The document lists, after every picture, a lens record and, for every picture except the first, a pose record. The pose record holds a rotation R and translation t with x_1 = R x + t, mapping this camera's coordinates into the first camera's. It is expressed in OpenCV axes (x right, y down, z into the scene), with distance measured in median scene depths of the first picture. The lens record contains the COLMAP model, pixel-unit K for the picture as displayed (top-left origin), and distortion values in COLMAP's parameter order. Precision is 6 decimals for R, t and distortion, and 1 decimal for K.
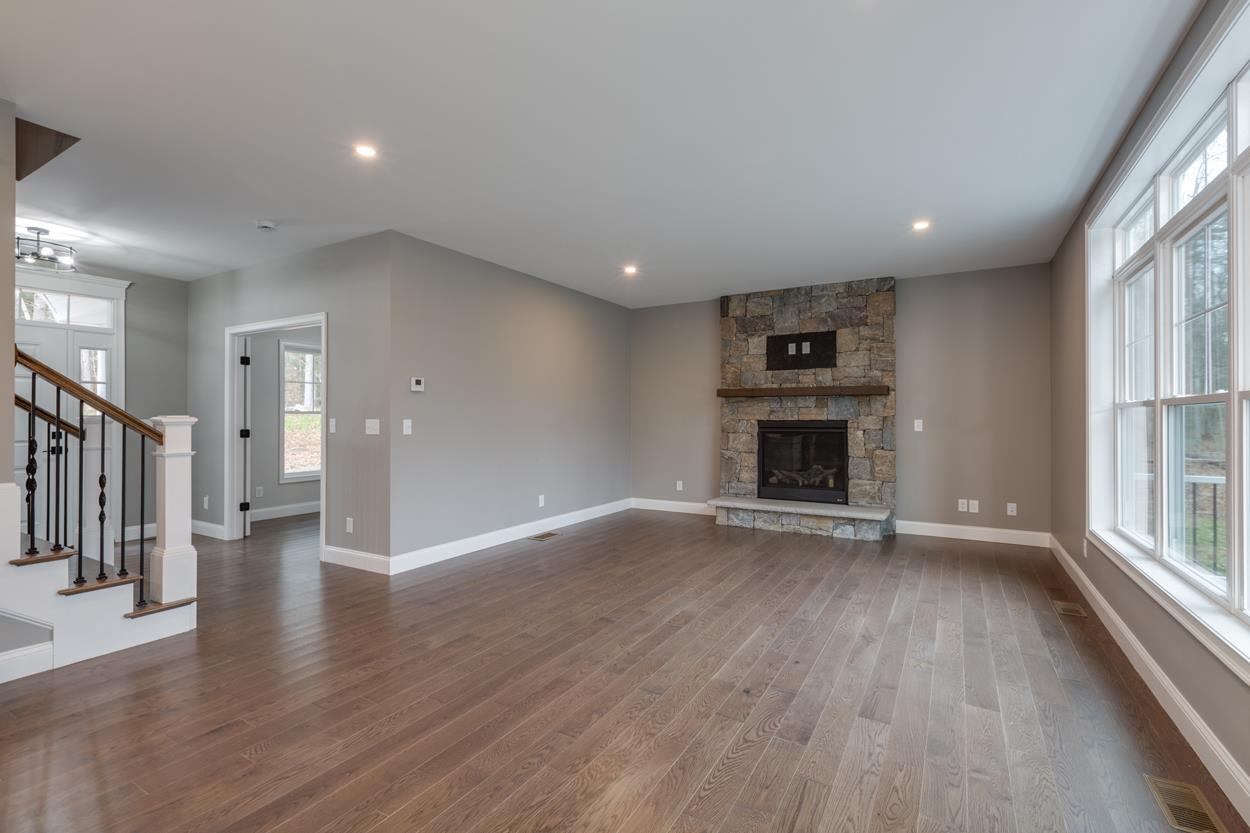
lens RADIAL K [[555.2, 0, 627.7], [0, 555.2, 417.3], [0, 0, 1]] dist [0.001354, -0.000375]
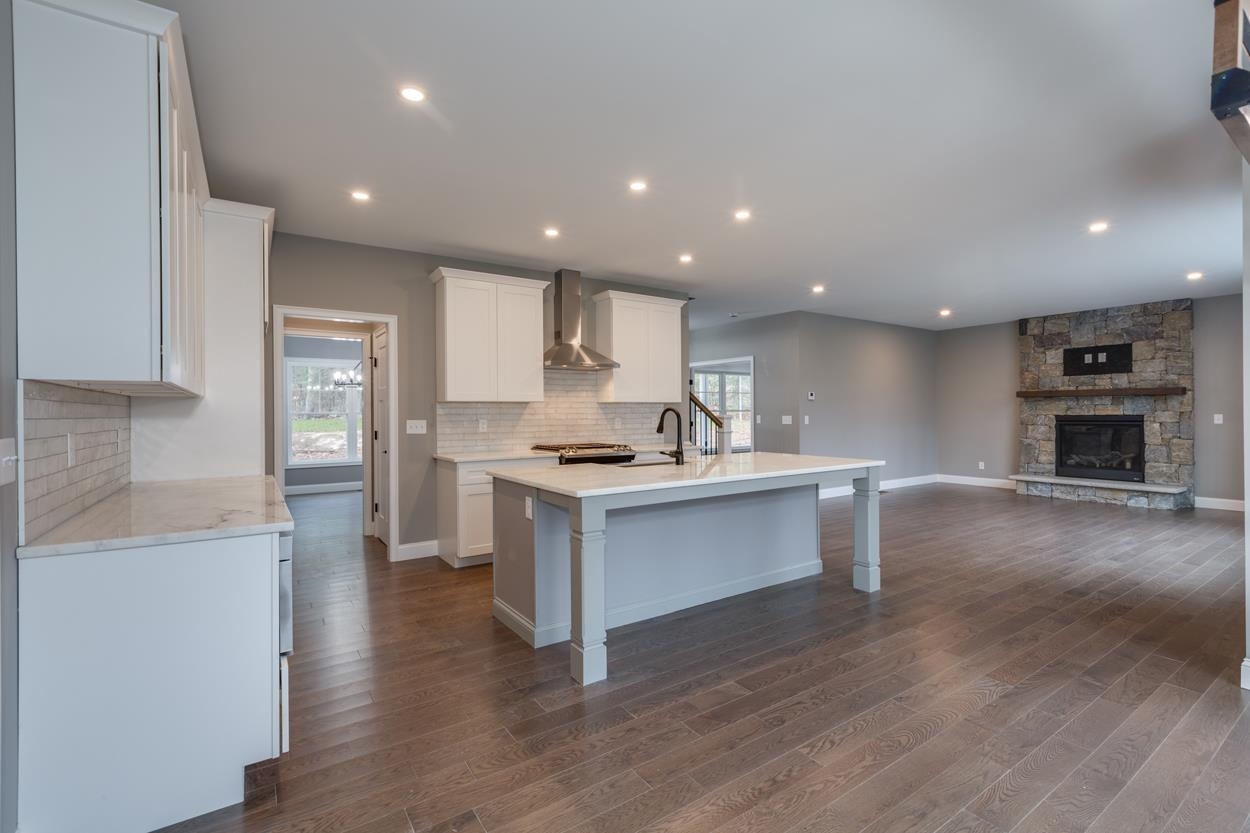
lens RADIAL K [[555.2, 0, 621.4], [0, 555.2, 411.7], [0, 0, 1]] dist [0.001354, -0.000375]
pose [[0.901149, -0.006594, -0.433459, -0.119101], [0.006258, 0.999978, -0.002202, -0.006547], [0.433464, -0.000729, 0.901171, -0.625346]]
